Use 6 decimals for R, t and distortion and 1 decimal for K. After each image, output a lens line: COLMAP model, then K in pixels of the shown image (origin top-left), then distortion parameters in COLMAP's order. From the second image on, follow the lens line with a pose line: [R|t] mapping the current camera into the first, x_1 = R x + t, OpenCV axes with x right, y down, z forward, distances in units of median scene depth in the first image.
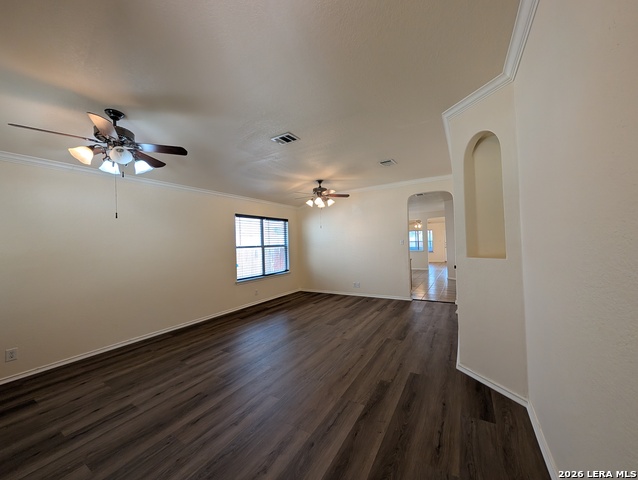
lens RADIAL K [[241.8, 0, 320.5], [0, 241.8, 240.4], [0, 0, 1]] dist [0.001829, -0.000227]
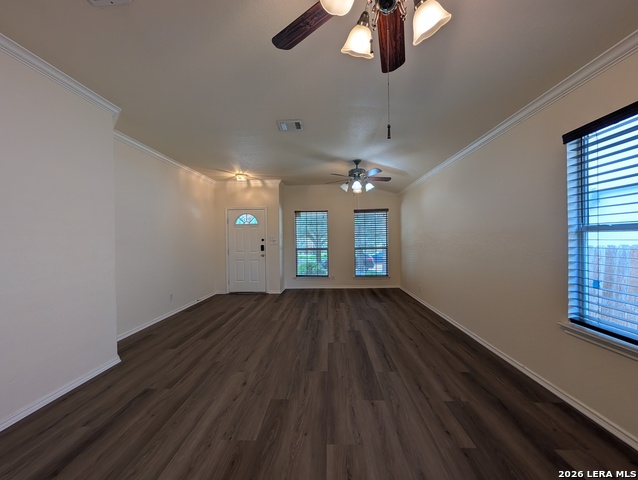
lens RADIAL K [[241.8, 0, 319.9], [0, 241.8, 236.8], [0, 0, 1]] dist [0.001829, -0.000227]
pose [[-0.877015, 0.039162, -0.478864, 0.229850], [0.049855, 0.998710, -0.009630, 0.041690], [0.477869, -0.032320, -0.877836, 1.811445]]
